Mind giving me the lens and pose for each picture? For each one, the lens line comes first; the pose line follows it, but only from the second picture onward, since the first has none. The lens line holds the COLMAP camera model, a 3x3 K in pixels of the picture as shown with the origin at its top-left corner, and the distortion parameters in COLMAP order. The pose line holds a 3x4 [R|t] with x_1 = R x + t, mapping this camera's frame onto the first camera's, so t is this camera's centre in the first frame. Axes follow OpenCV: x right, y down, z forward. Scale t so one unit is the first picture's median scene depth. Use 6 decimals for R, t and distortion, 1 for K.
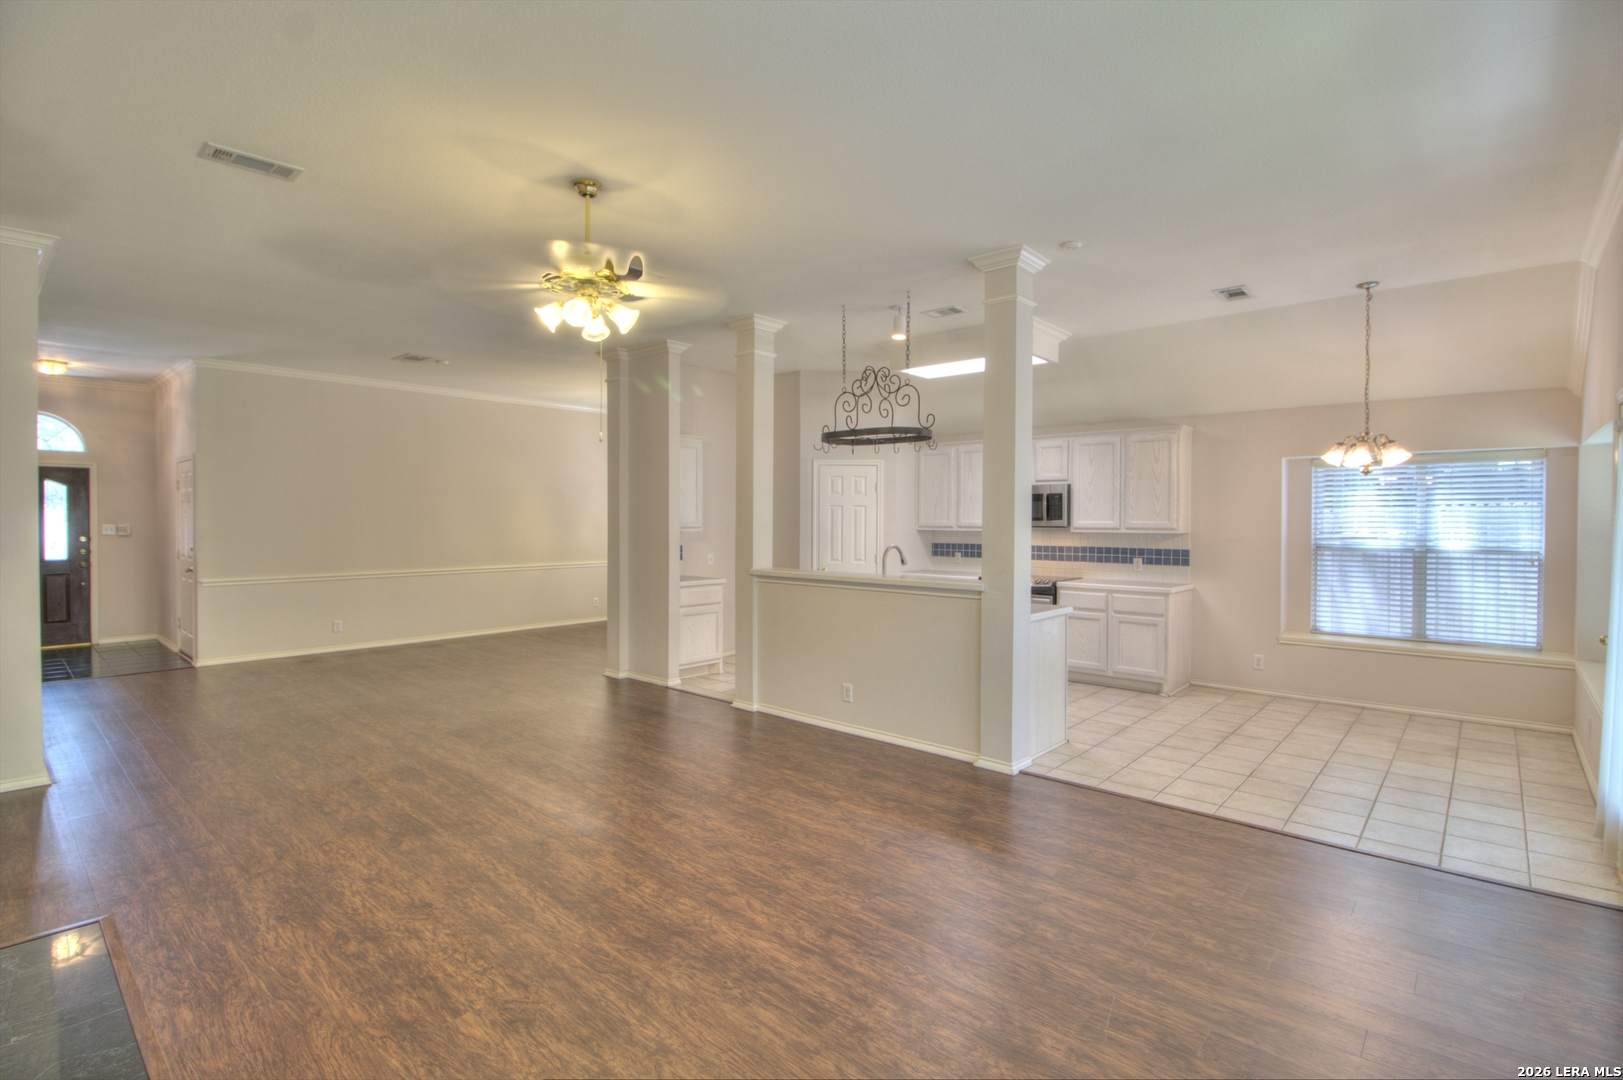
lens RADIAL K [[785.7, 0, 815.1], [0, 785.7, 524.6], [0, 0, 1]] dist [-0.000424, -0.000162]
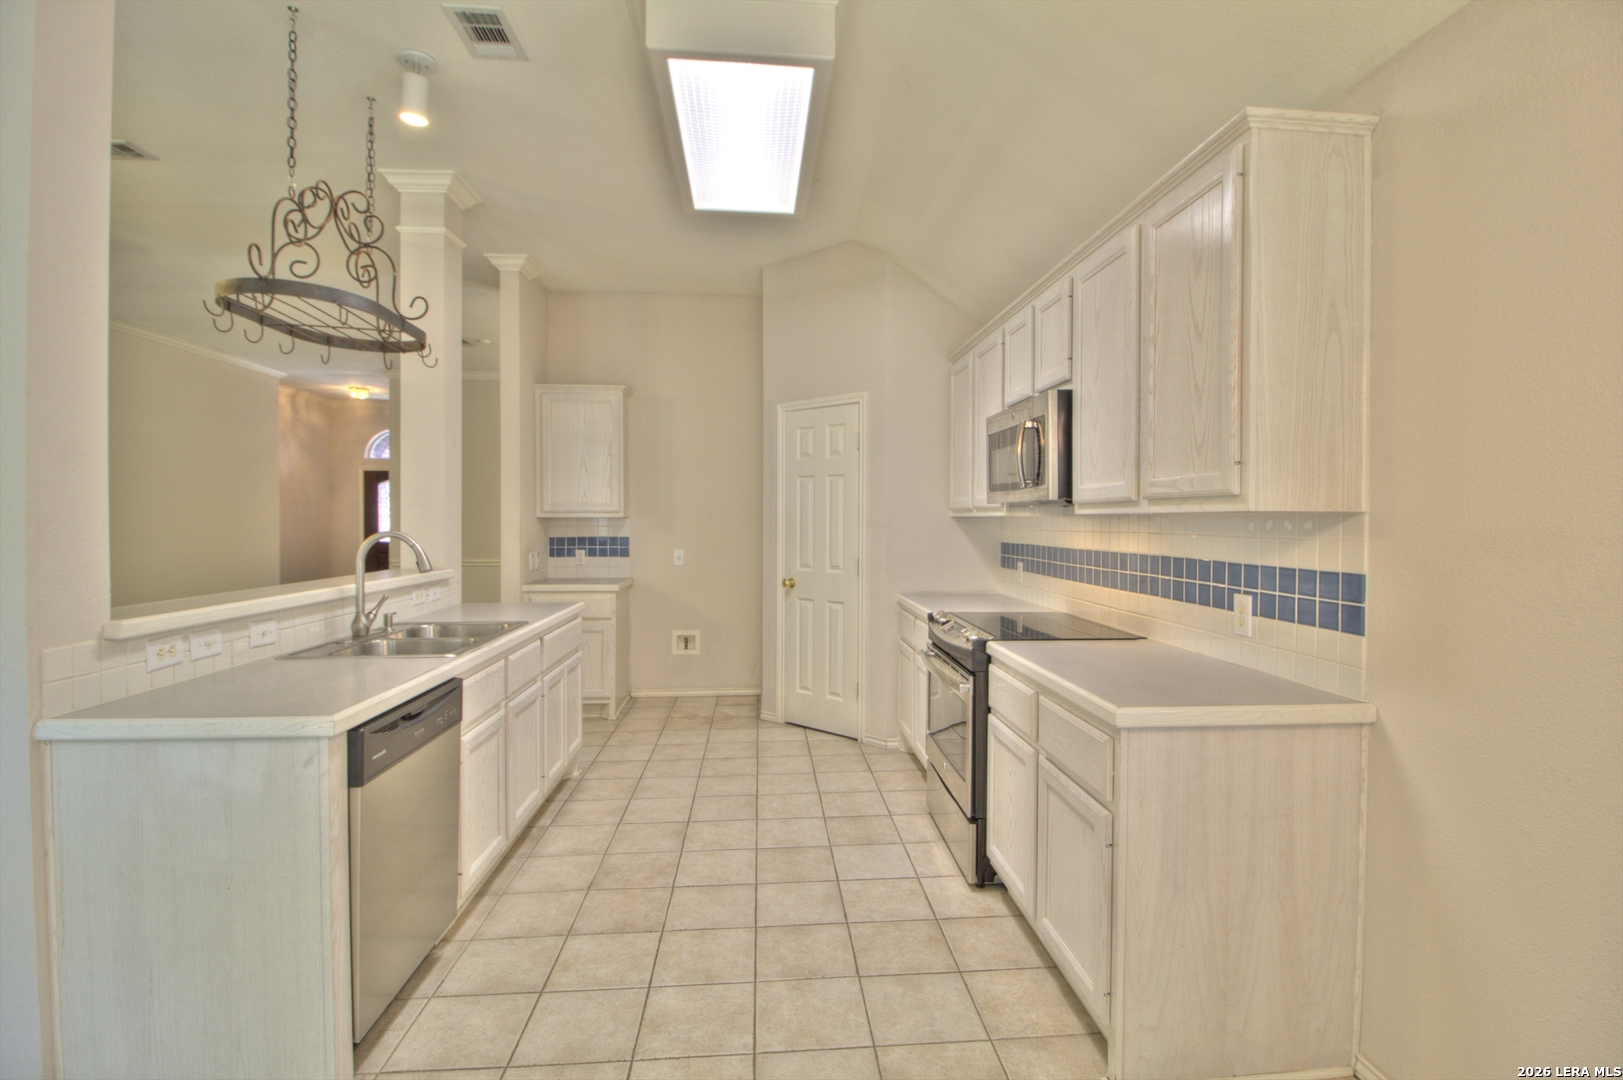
lens RADIAL K [[785.7, 0, 815.1], [0, 785.7, 524.6], [0, 0, 1]] dist [-0.000424, -0.000162]
pose [[0.714890, 0.001127, -0.699236, 0.645862], [-0.004355, 0.999986, -0.002841, 0.020583], [0.699223, 0.005077, 0.714885, 0.831428]]
